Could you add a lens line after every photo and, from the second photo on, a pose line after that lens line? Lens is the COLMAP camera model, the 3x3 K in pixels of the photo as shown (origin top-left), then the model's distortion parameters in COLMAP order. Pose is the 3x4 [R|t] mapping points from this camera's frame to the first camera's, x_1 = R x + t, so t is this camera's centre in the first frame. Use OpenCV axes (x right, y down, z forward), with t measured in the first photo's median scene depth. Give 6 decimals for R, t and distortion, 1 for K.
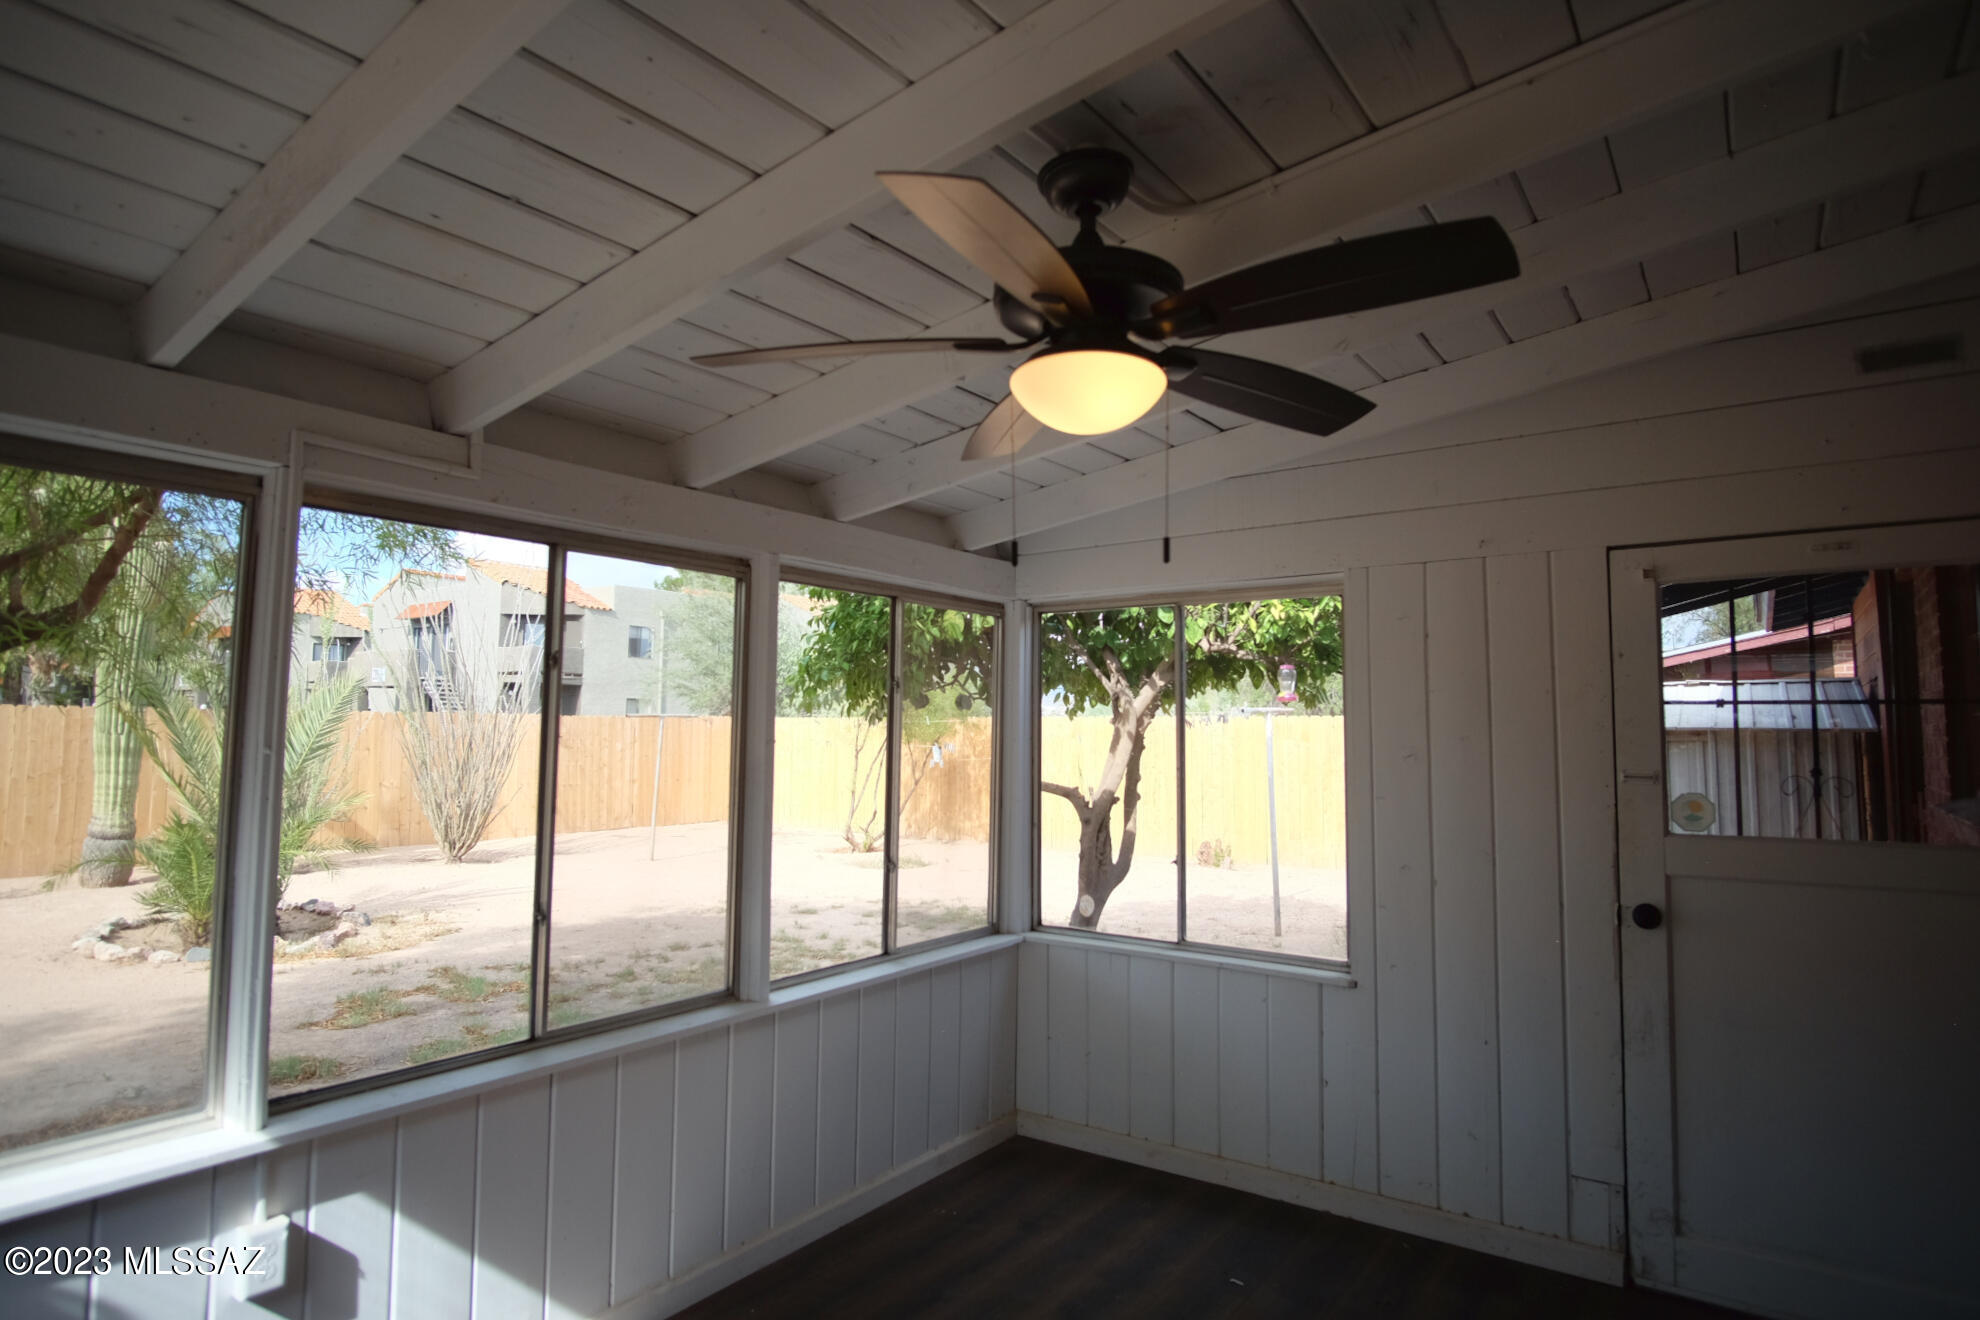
lens RADIAL K [[1081.7, 0, 997.9], [0, 1081.7, 643.3], [0, 0, 1]] dist [-0.023137, 0.001114]
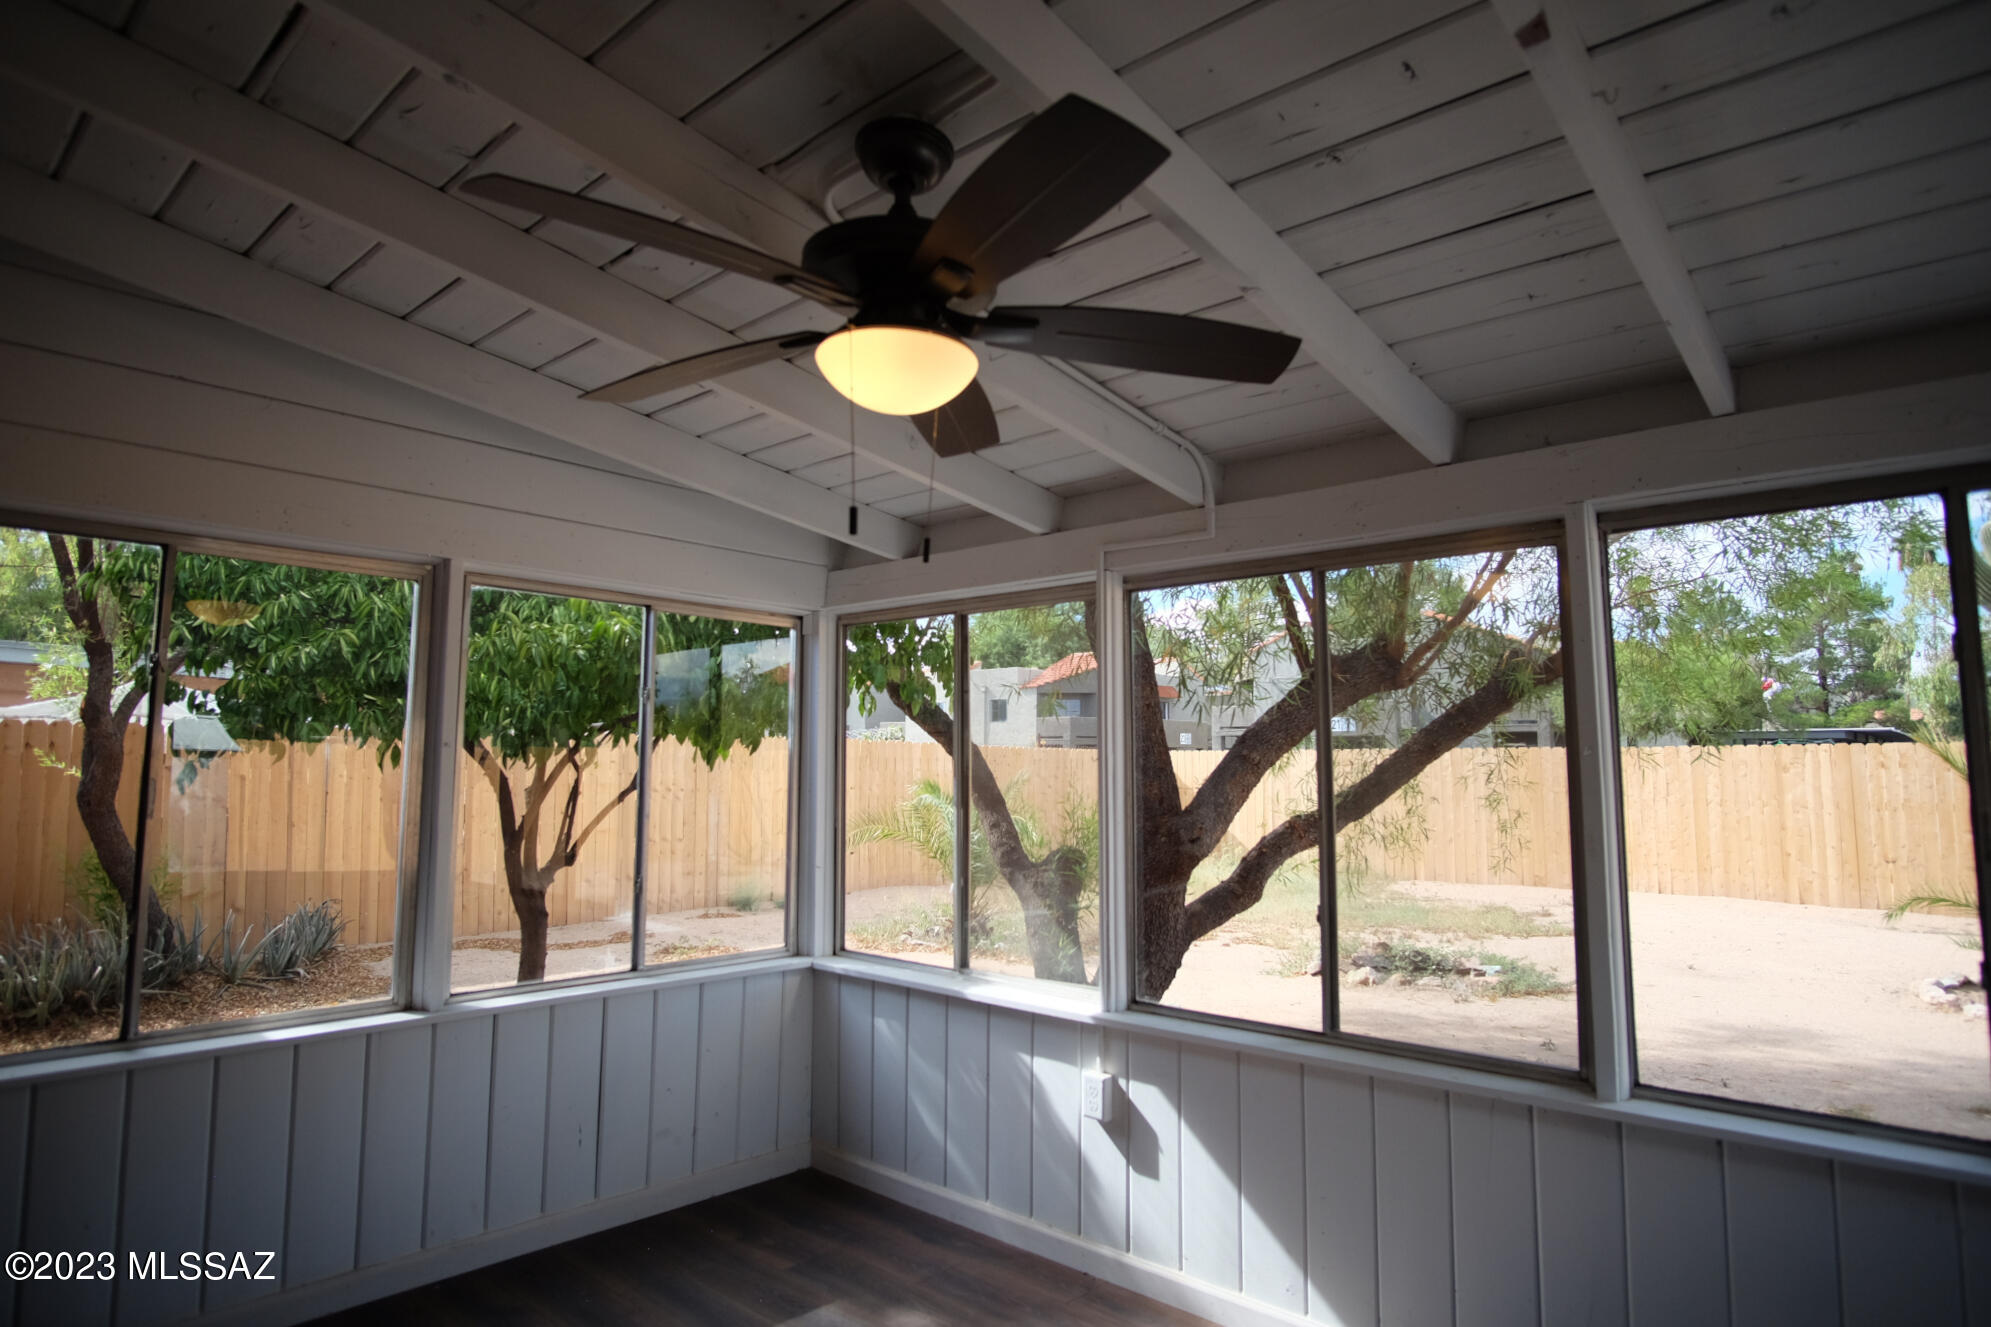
lens RADIAL K [[1116.4, 0, 996.0], [0, 1116.4, 643.5], [0, 0, 1]] dist [-0.028666, 0.000025]
pose [[-0.117245, -0.112288, -0.986735, 0.859383], [0.077487, 0.989524, -0.121812, 0.113226], [0.990076, -0.090741, -0.107315, 0.984393]]
